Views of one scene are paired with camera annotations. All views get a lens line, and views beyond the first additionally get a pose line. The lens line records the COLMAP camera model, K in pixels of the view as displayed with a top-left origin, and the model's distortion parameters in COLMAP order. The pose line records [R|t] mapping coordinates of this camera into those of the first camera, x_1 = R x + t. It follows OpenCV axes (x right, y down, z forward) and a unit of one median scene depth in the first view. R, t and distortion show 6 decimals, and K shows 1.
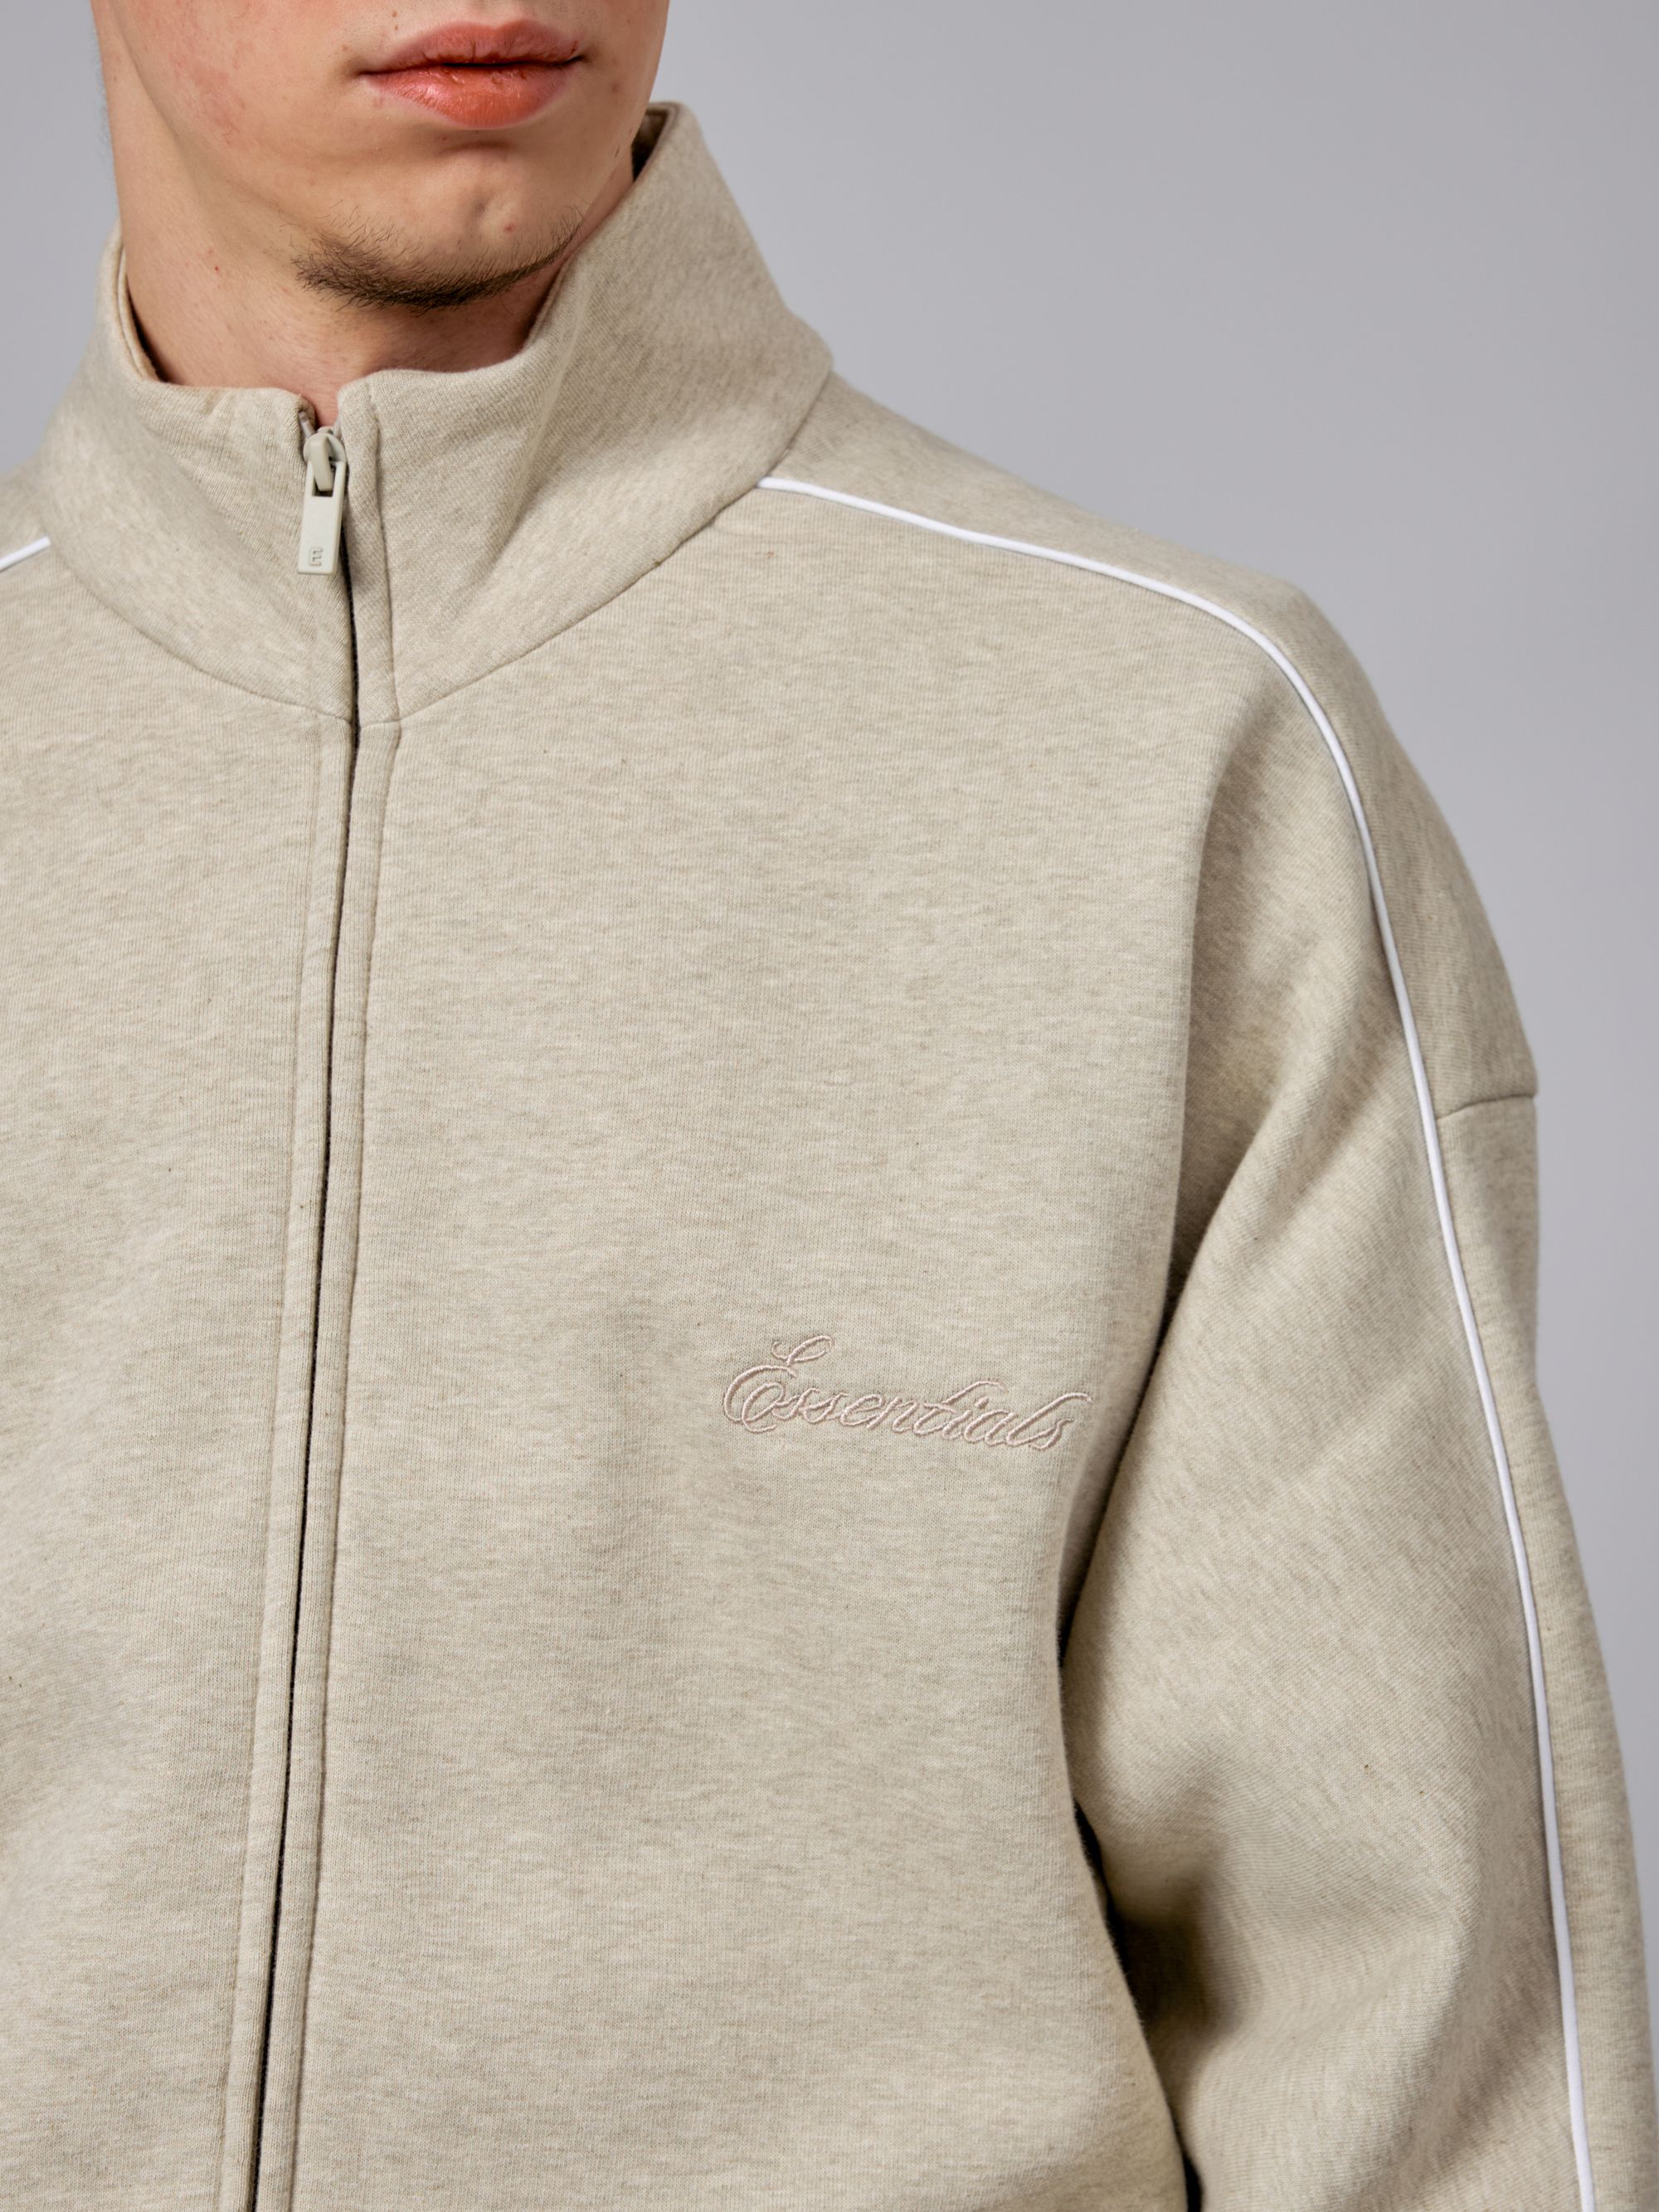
lens RADIAL K [[5417.9, 0, 955.2], [0, 5417.9, 1106.8], [0, 0, 1]] dist [-0.023659, -0.256272]
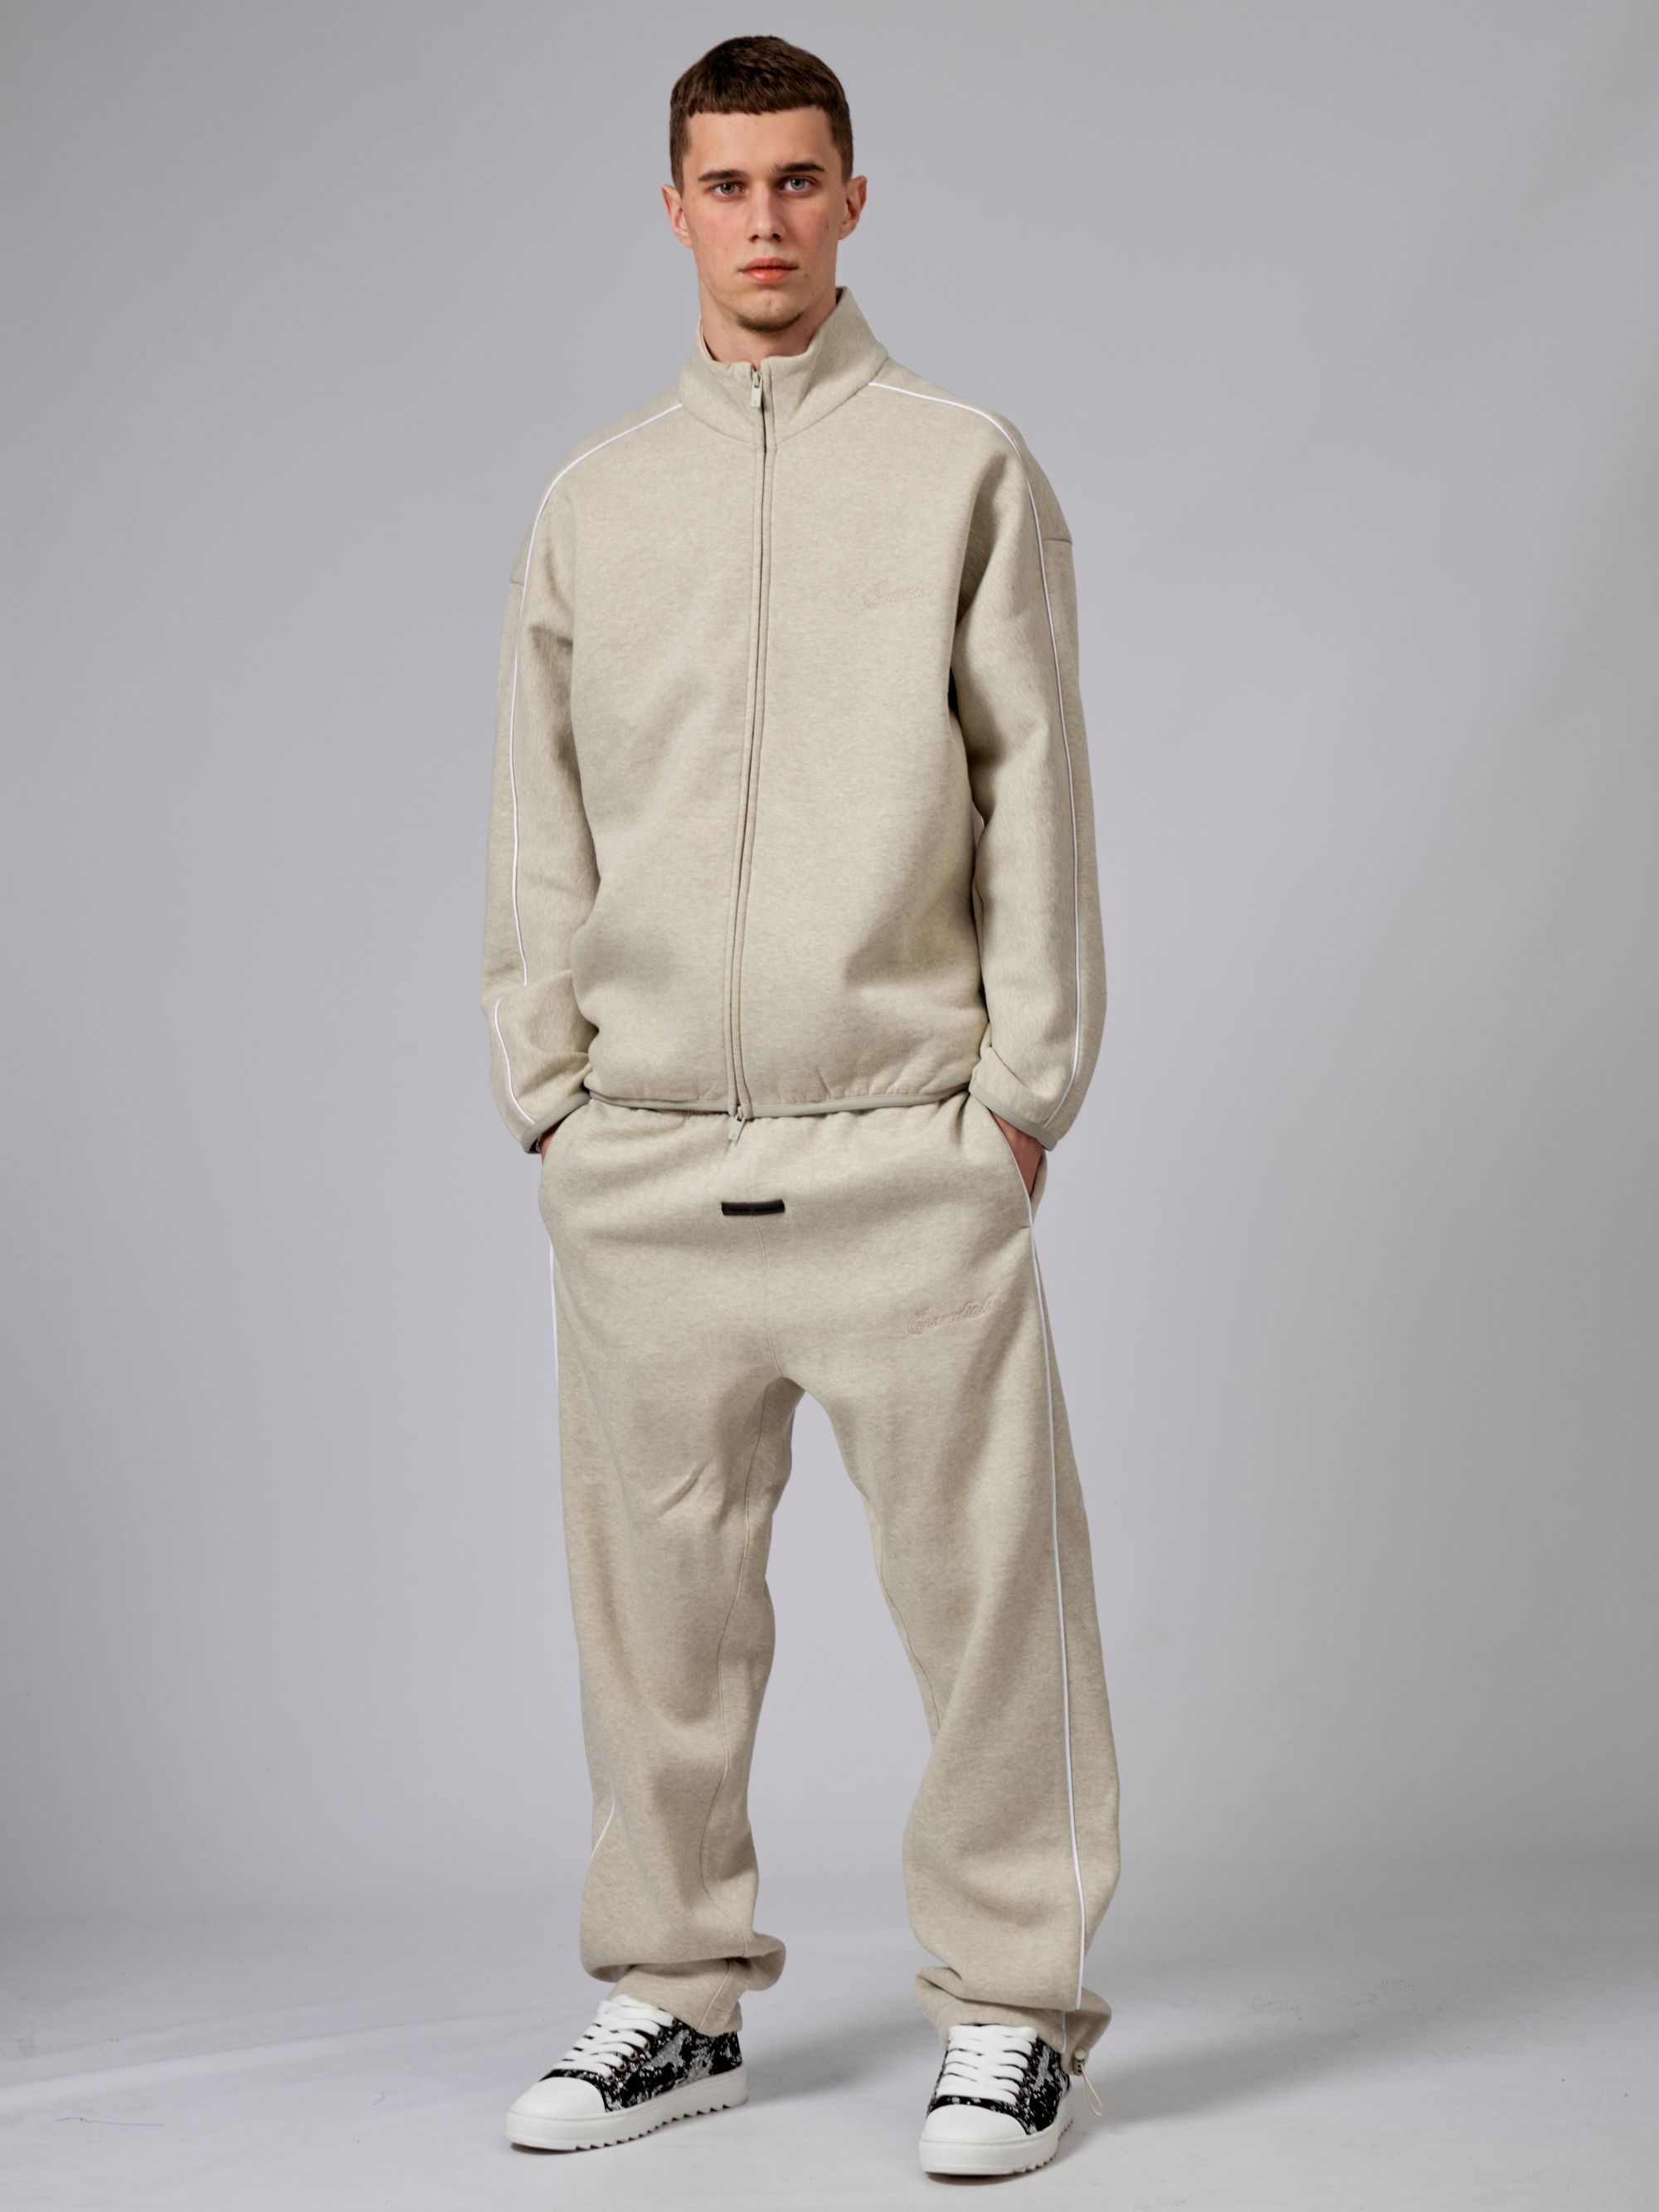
lens RADIAL K [[4719.4, 0, 829.5], [0, 4719.4, 1106.0], [0, 0, 1]] dist [-0.149833, -0.153525]
pose [[0.998285, -0.013610, -0.056942, 0.122629], [0.013631, 0.999907, -0.000015, 0.407816], [0.056937, -0.000761, 0.998377, -2.398899]]
